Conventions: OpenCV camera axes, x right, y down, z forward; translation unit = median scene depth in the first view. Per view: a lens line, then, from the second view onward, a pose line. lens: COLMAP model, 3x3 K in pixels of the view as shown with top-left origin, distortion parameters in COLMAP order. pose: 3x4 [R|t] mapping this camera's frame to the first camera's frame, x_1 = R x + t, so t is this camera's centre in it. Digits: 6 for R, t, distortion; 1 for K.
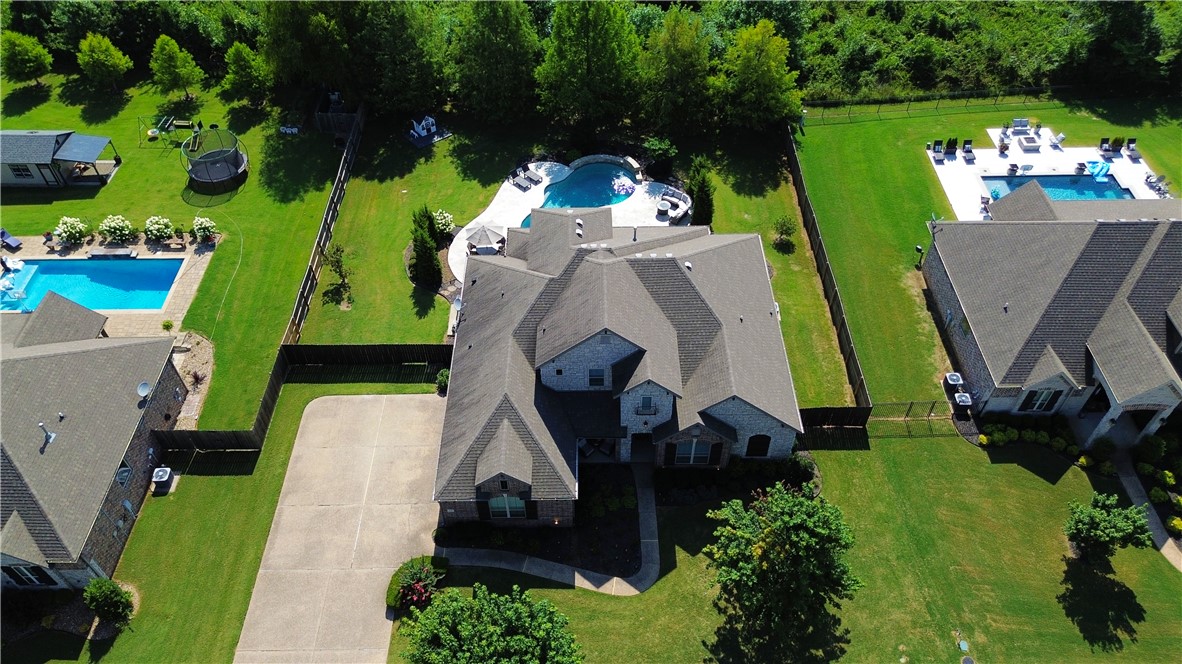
lens RADIAL K [[832.7, 0, 591.0], [0, 832.7, 332.0], [0, 0, 1]] dist [0.000737, -0.001794]
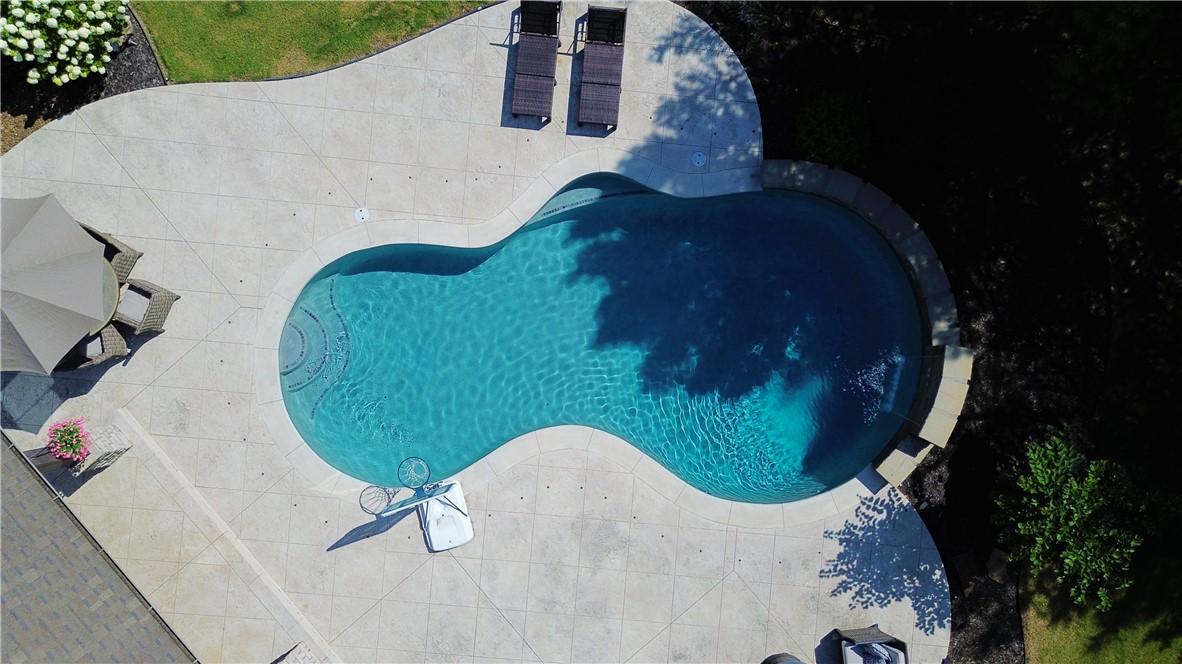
lens RADIAL K [[832.7, 0, 591.0], [0, 832.7, 332.0], [0, 0, 1]] dist [0.000737, -0.001794]
pose [[0.636691, 0.771019, 0.012447, -0.023014], [-0.578902, 0.467258, 0.668238, -0.302593], [0.509408, -0.432667, 0.743843, 0.813497]]
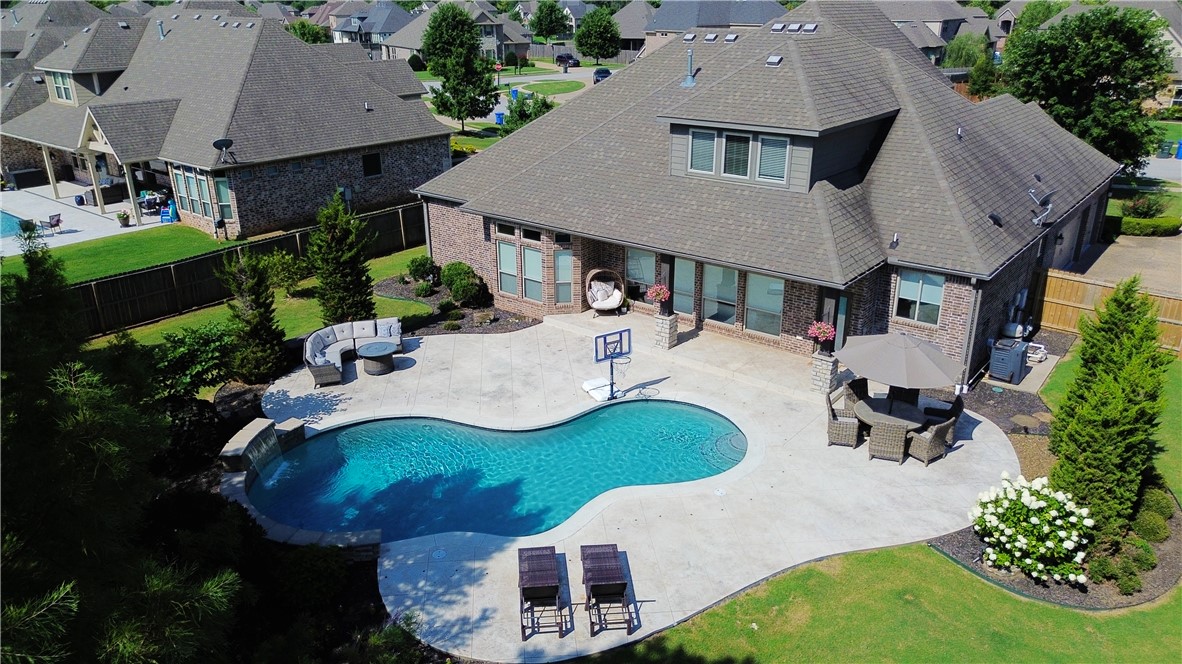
lens RADIAL K [[832.7, 0, 591.0], [0, 832.7, 332.0], [0, 0, 1]] dist [0.000737, -0.001794]
pose [[-0.771394, -0.227994, 0.594112, -0.201154], [0.476092, 0.412708, 0.776536, -0.386152], [-0.422241, 0.881868, -0.209814, 0.990959]]
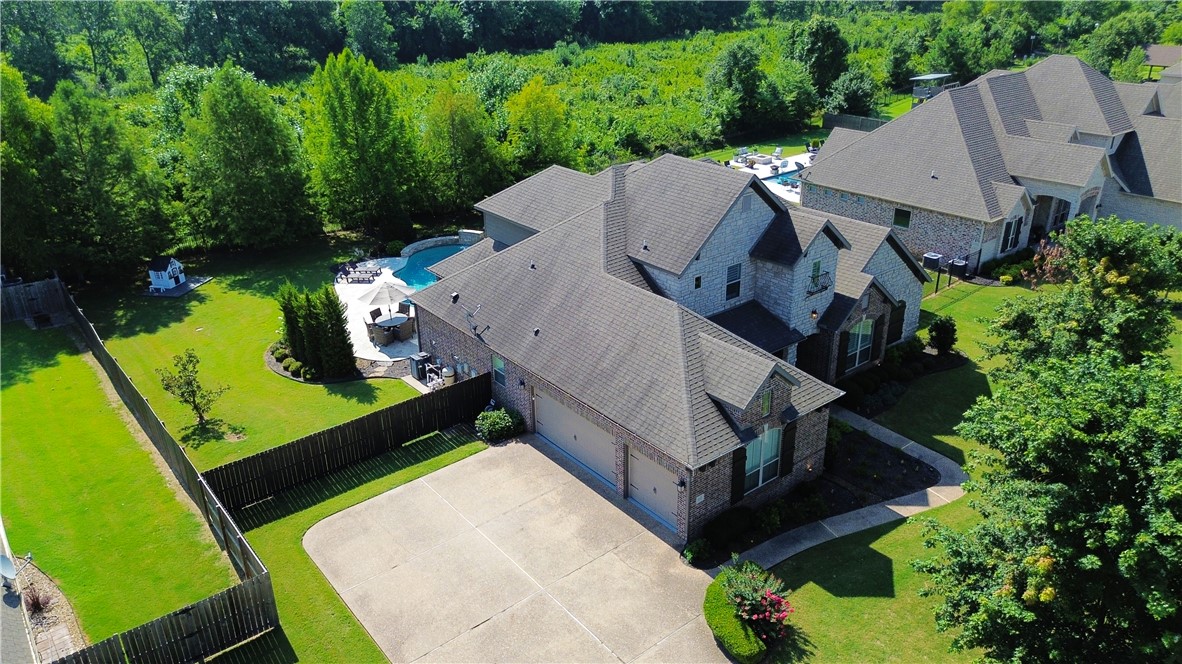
lens RADIAL K [[851.5, 0, 591.0], [0, 851.5, 332.0], [0, 0, 1]] dist [0.002740, -0.000723]
pose [[0.786539, -0.263173, 0.558655, -0.362113], [0.464567, 0.848176, -0.254508, 0.155569], [-0.406859, 0.459713, 0.789386, 0.330656]]
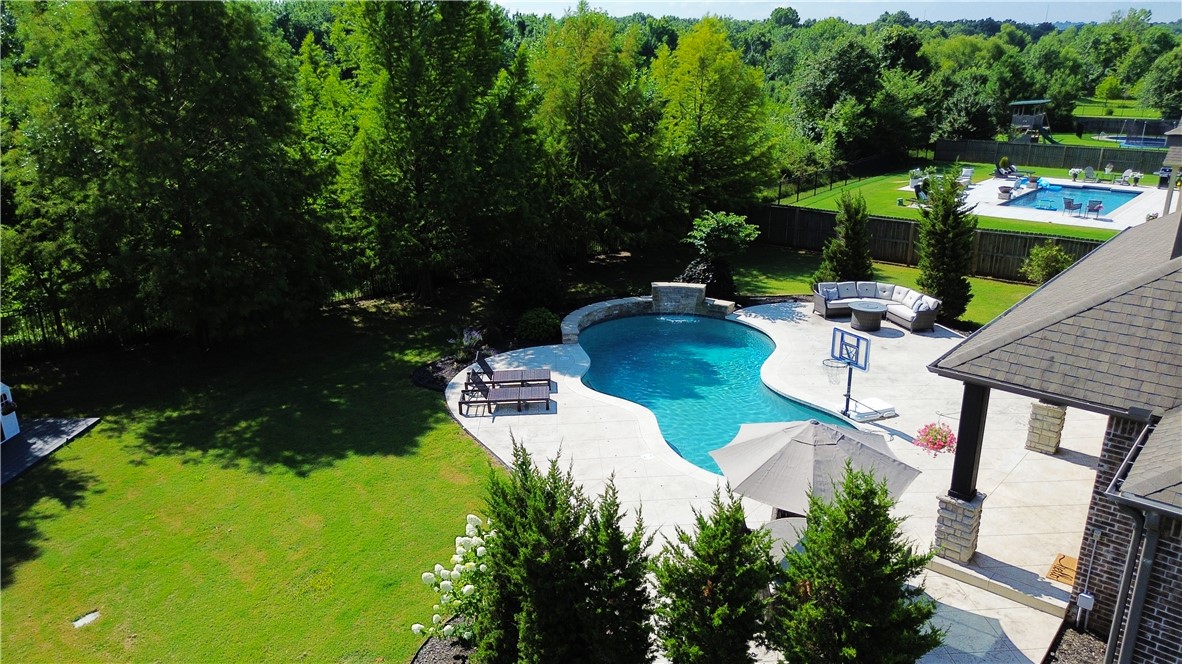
lens RADIAL K [[832.7, 0, 591.0], [0, 832.7, 332.0], [0, 0, 1]] dist [0.000737, -0.001794]
pose [[0.667579, -0.235312, 0.706376, -0.266263], [0.550560, 0.794708, -0.255583, -0.107842], [-0.501220, 0.559524, 0.660084, 0.781049]]
